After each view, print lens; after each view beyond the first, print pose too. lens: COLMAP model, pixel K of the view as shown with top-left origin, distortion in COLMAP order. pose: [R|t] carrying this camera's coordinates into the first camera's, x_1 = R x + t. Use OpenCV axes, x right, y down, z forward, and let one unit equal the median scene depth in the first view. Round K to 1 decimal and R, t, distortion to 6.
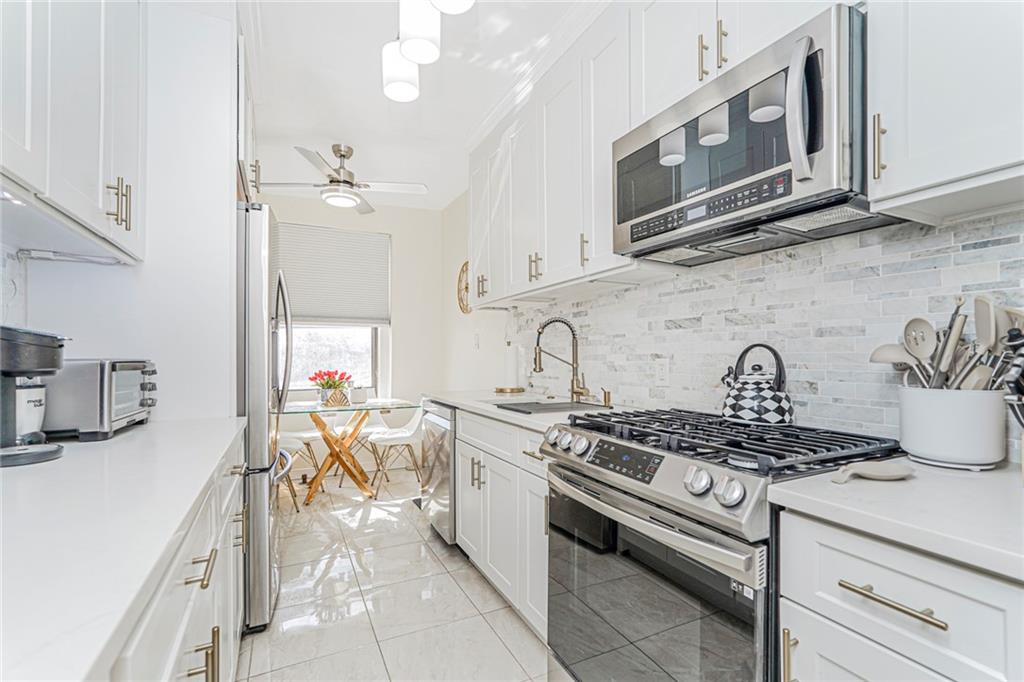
lens RADIAL K [[469.0, 0, 507.1], [0, 469.0, 350.4], [0, 0, 1]] dist [-0.014954, 0.015066]
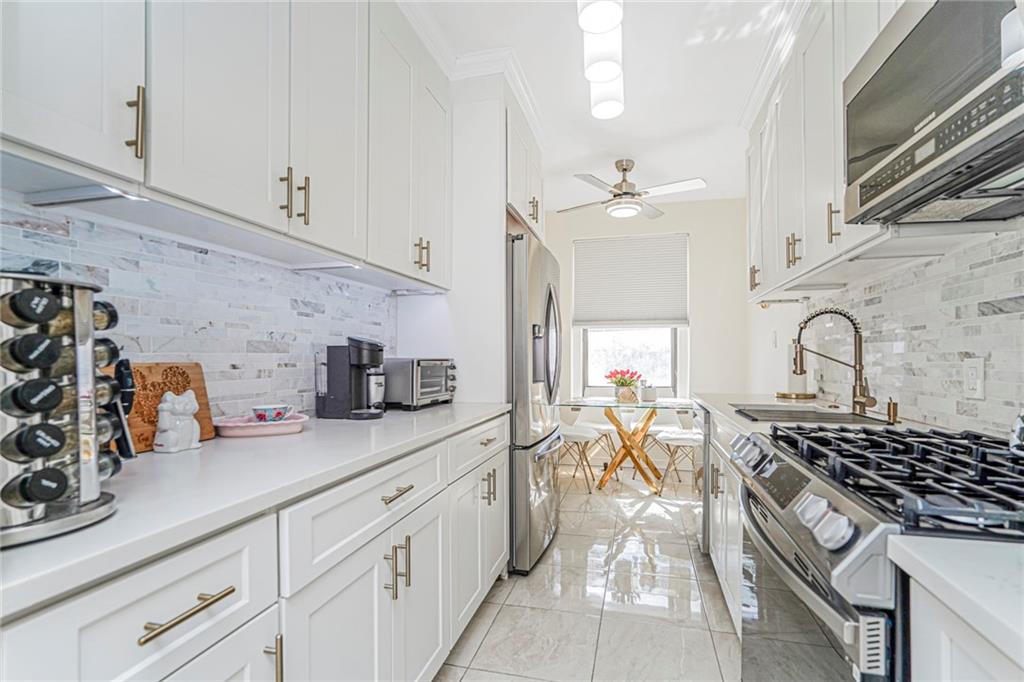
lens RADIAL K [[466.0, 0, 513.3], [0, 466.0, 354.8], [0, 0, 1]] dist [-0.025257, 0.013782]
pose [[0.755368, -0.003990, -0.655289, 0.199503], [0.009090, 0.999949, 0.004390, 0.002240], [0.655238, -0.009272, 0.755366, 0.033292]]
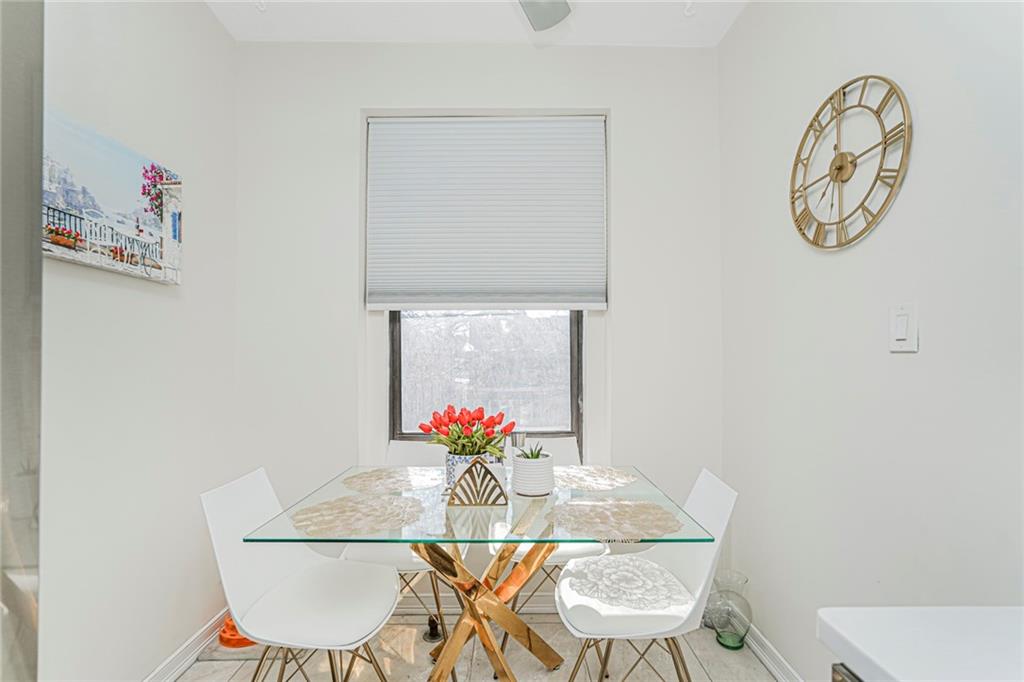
lens RADIAL K [[469.0, 0, 507.1], [0, 469.0, 350.4], [0, 0, 1]] dist [-0.014954, 0.015066]
pose [[0.896989, -0.012060, -0.441889, -0.238332], [0.009225, 0.999921, -0.008564, -0.008395], [0.441957, 0.003606, 0.897029, 0.946633]]
